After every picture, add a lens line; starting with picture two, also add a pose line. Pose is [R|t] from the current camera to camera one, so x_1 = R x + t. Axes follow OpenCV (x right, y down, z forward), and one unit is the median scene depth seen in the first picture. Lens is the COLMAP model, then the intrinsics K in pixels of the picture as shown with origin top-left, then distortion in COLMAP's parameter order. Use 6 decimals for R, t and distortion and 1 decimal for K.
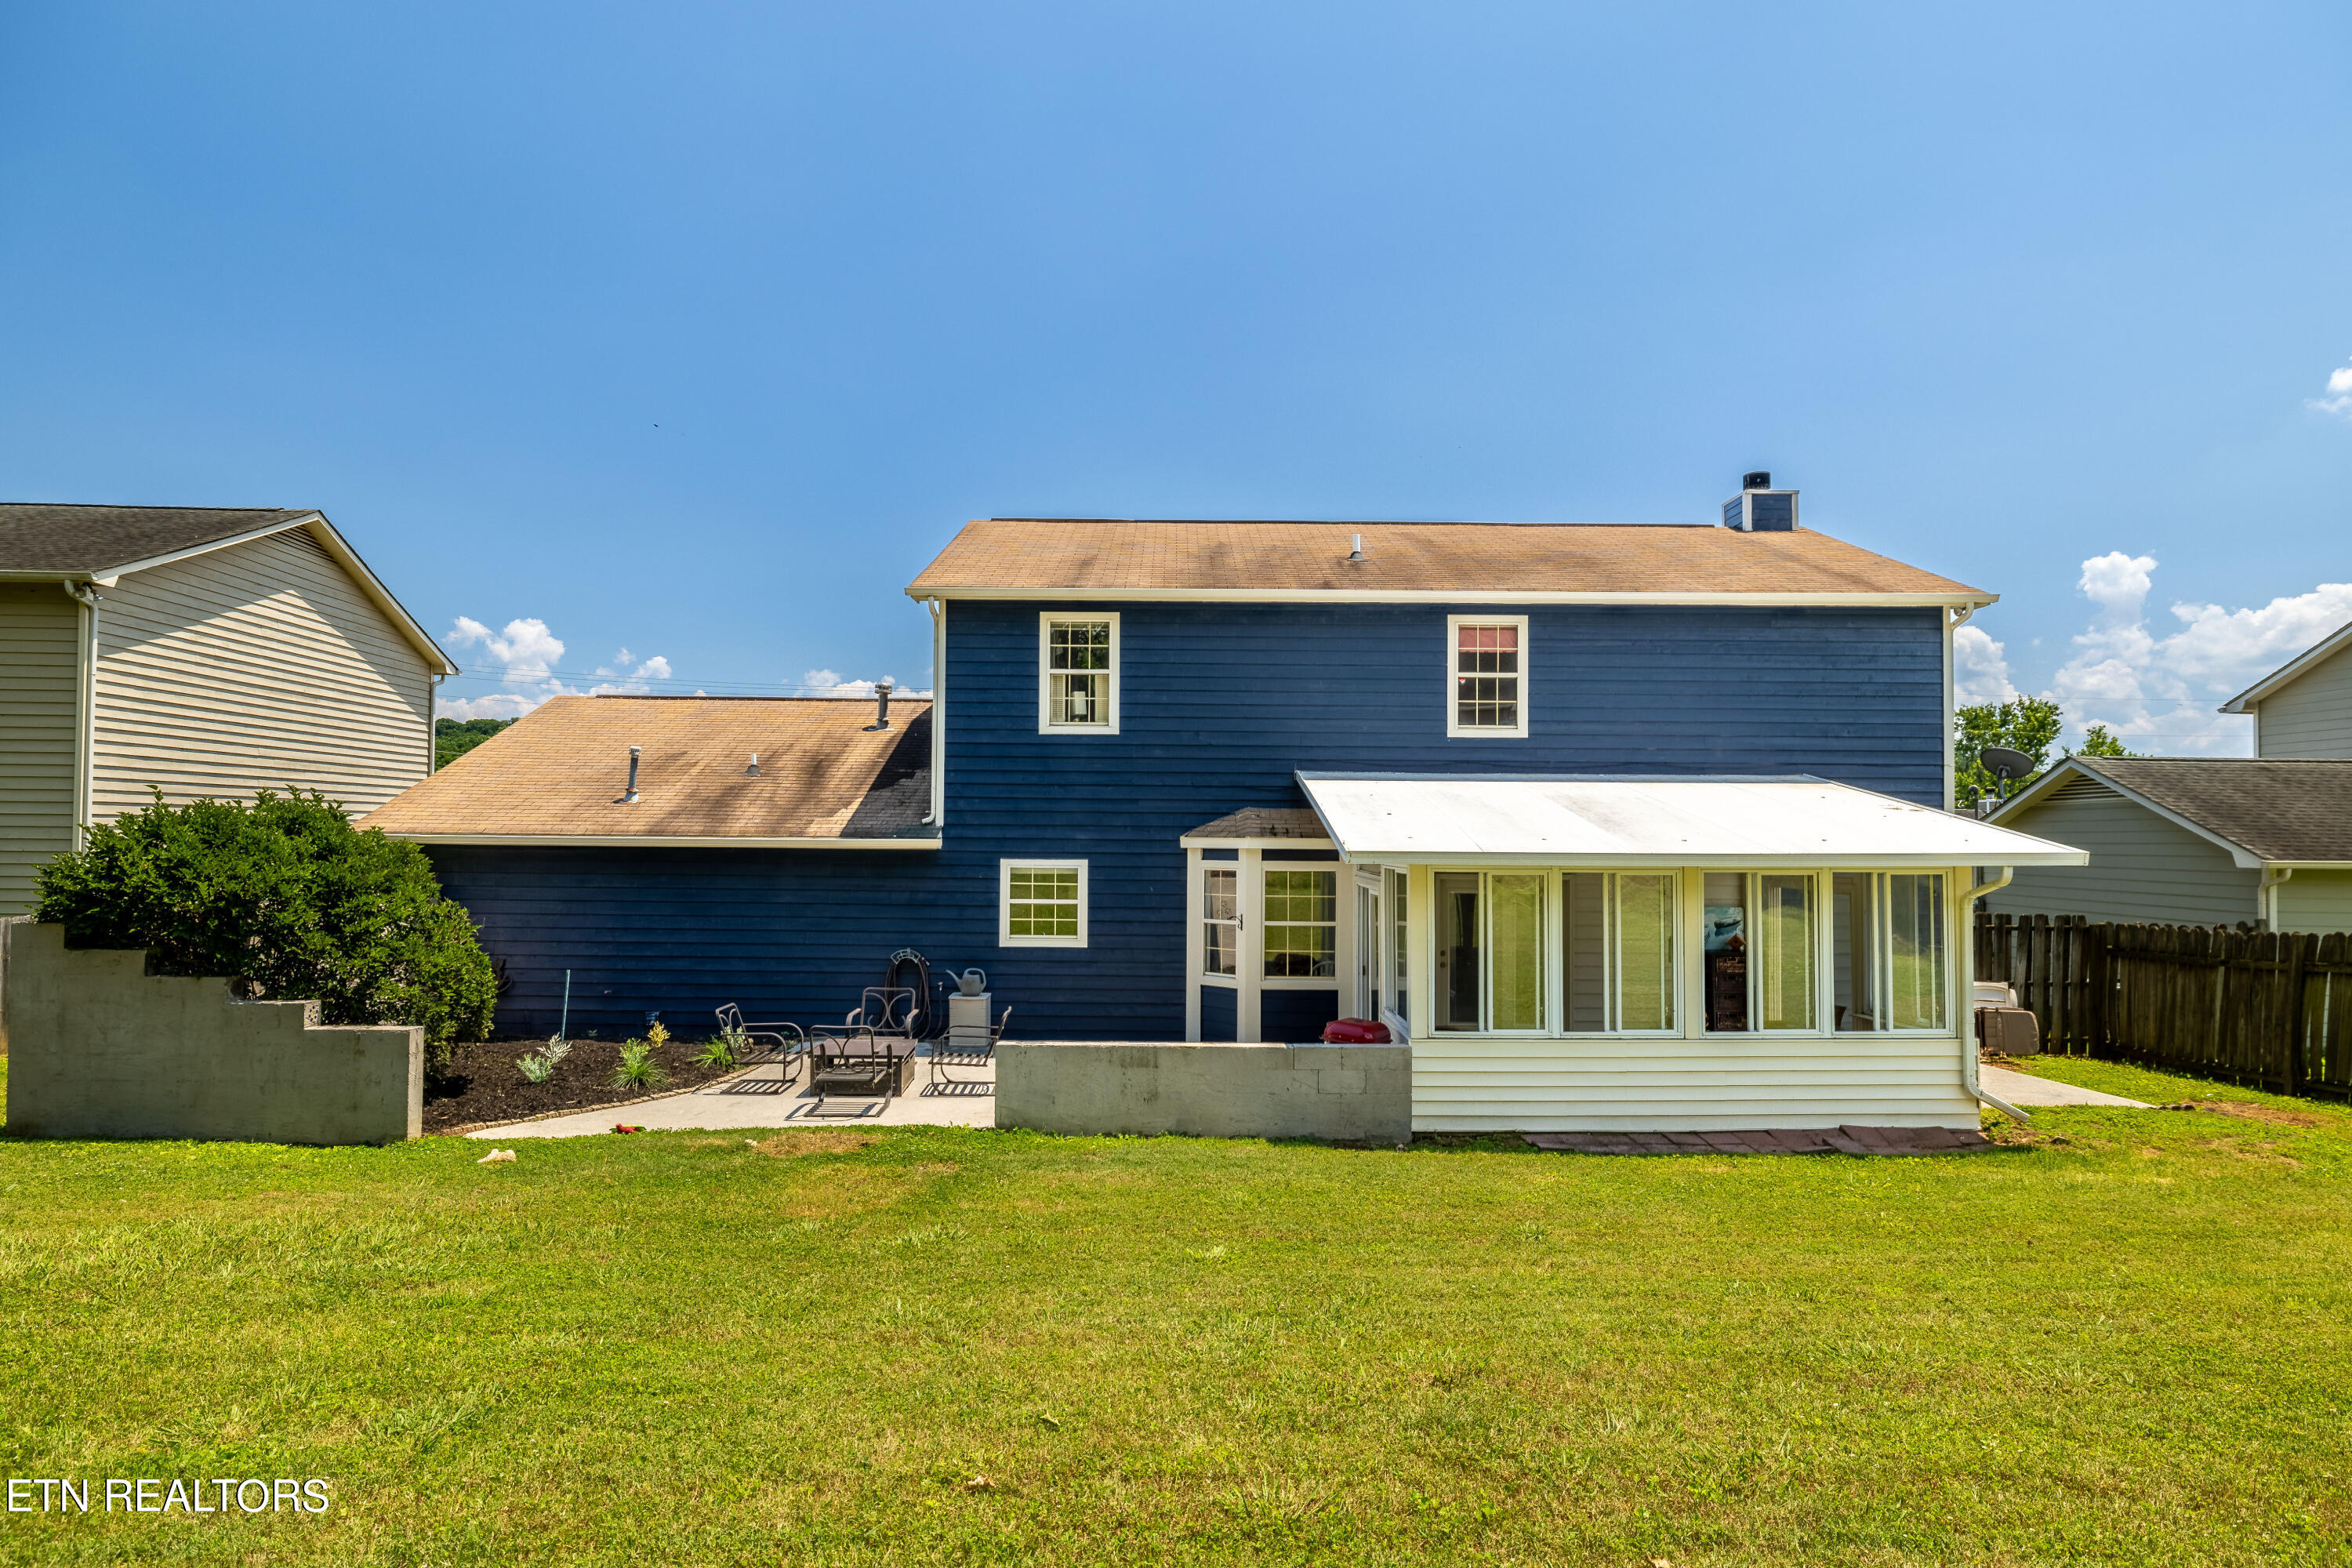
lens RADIAL K [[1298.4, 0, 1168.4], [0, 1298.4, 794.8], [0, 0, 1]] dist [0.001280, 0.001246]
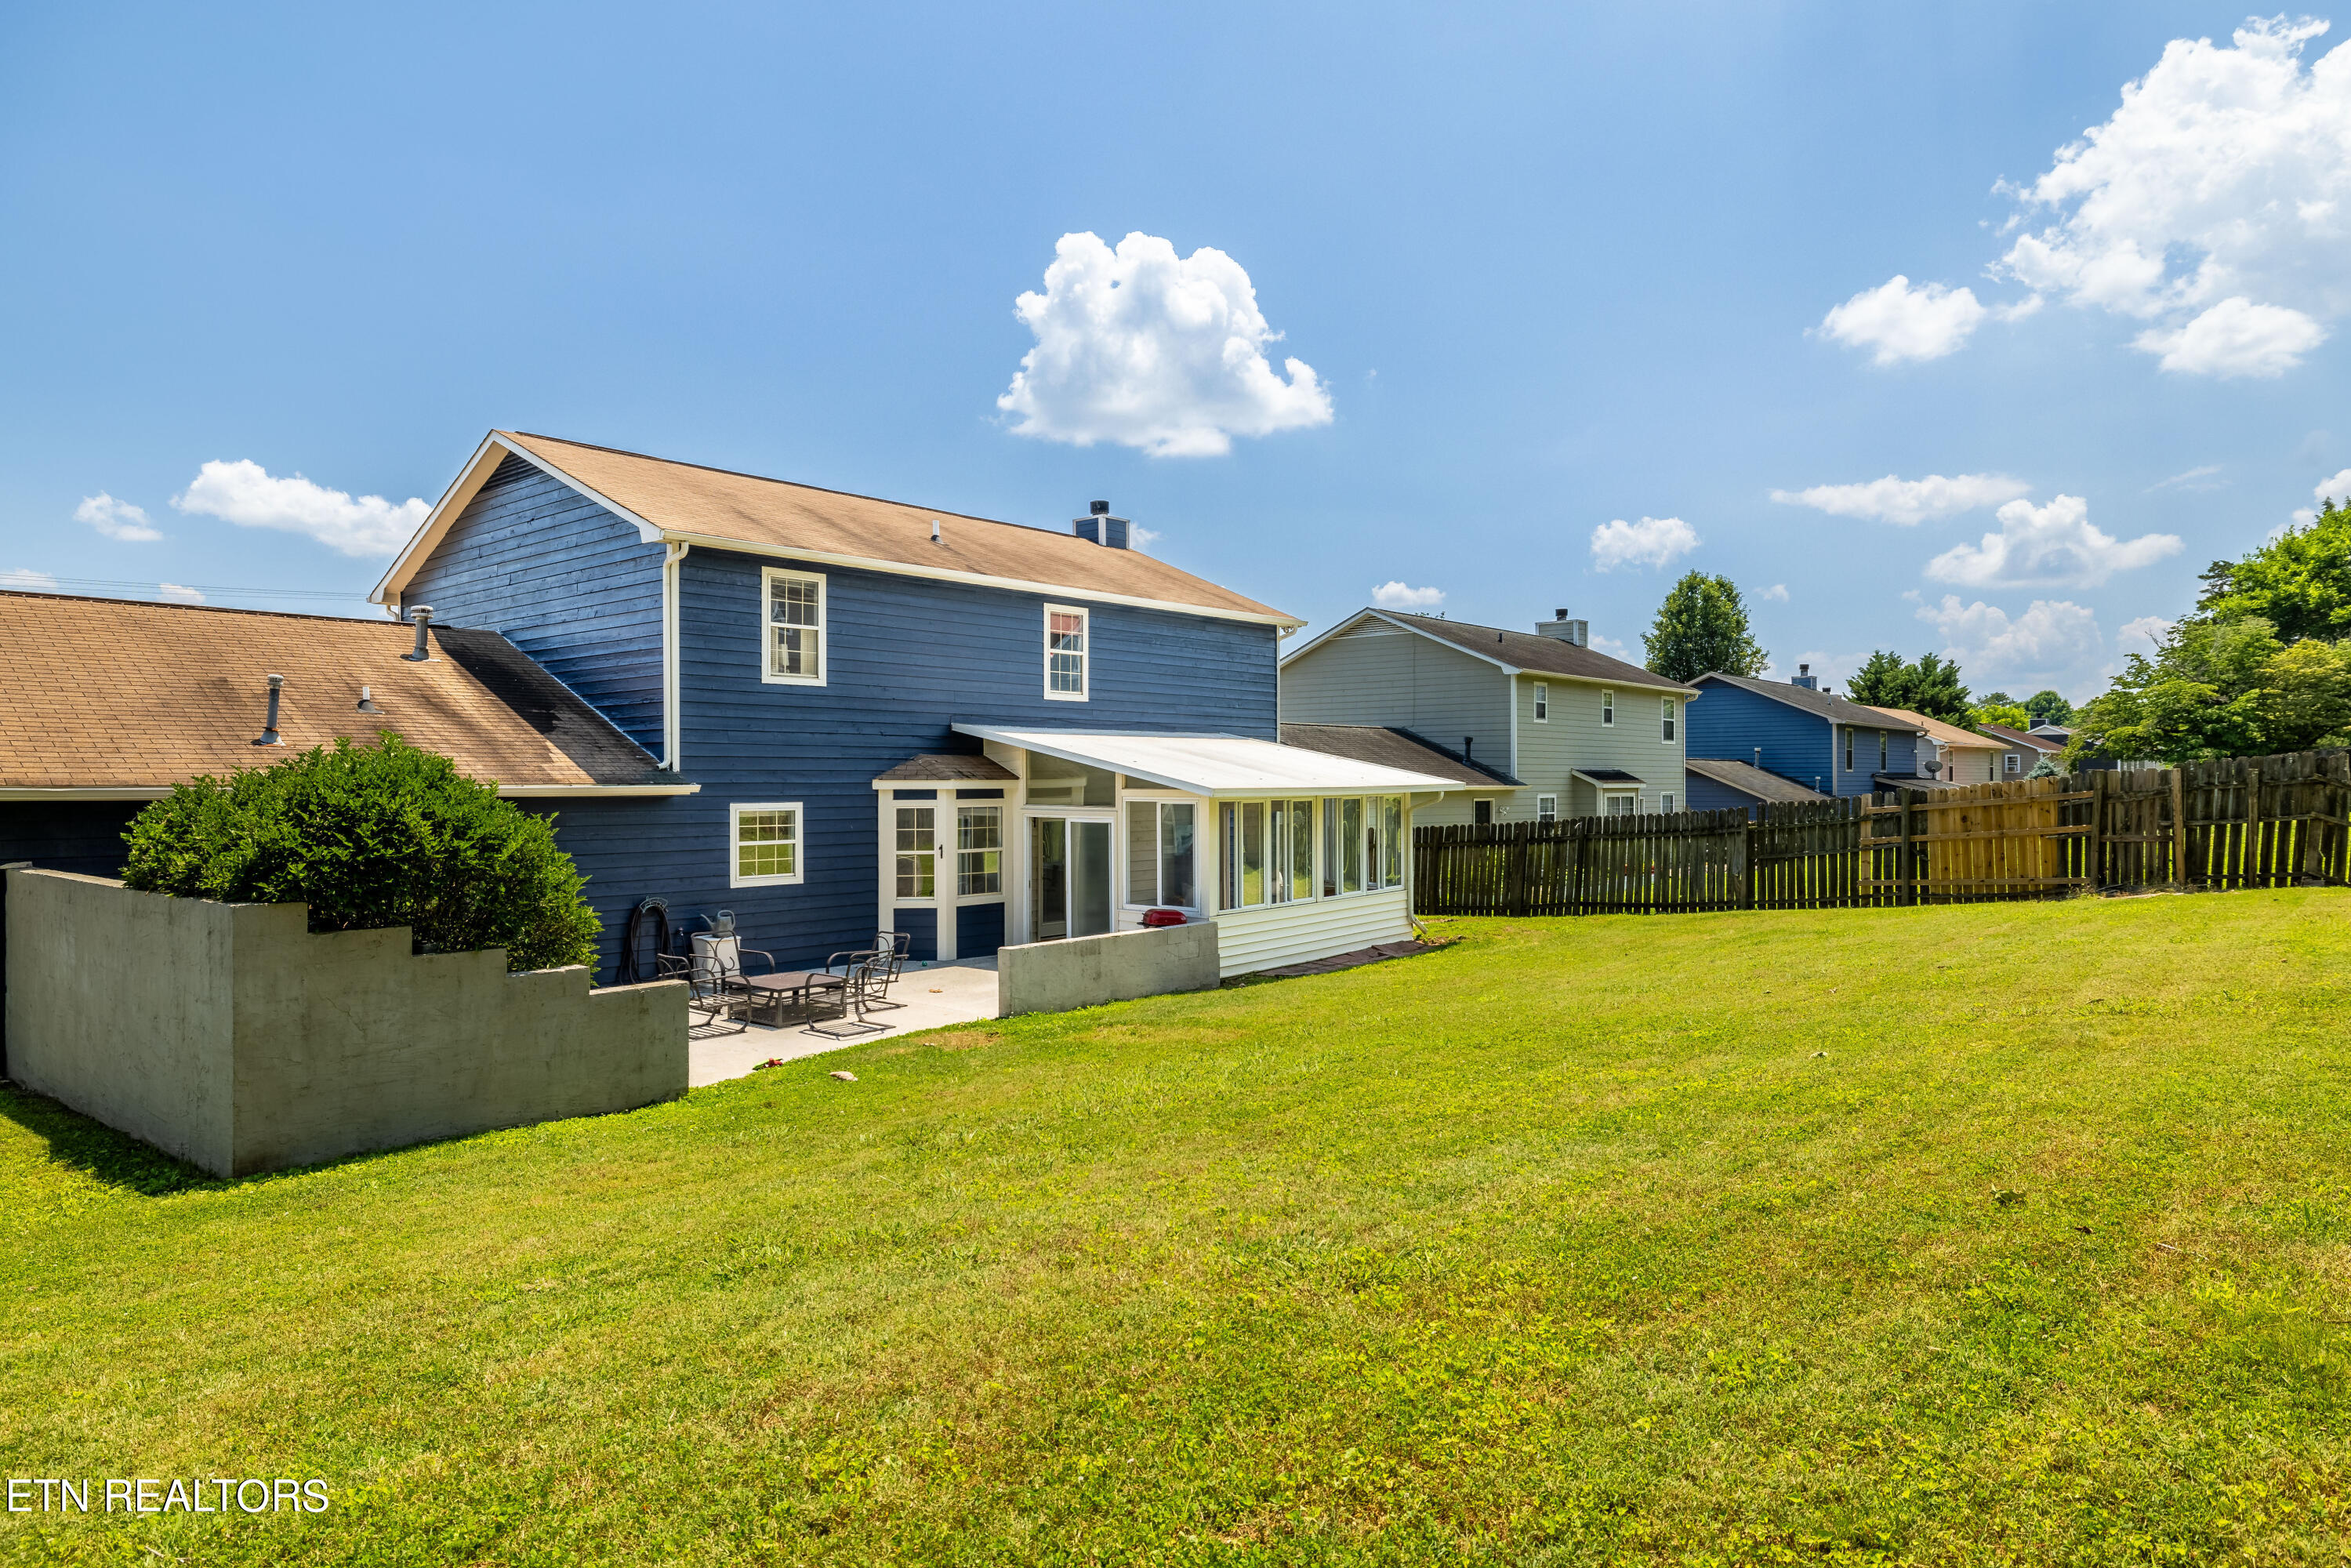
lens RADIAL K [[1404.1, 0, 1171.8], [0, 1404.1, 785.2], [0, 0, 1]] dist [0.003783, 0.000061]
pose [[0.642571, -0.013807, 0.766102, -0.759201], [-0.018183, 0.999281, 0.033261, -0.008215], [-0.766011, -0.035302, 0.641858, 0.018680]]
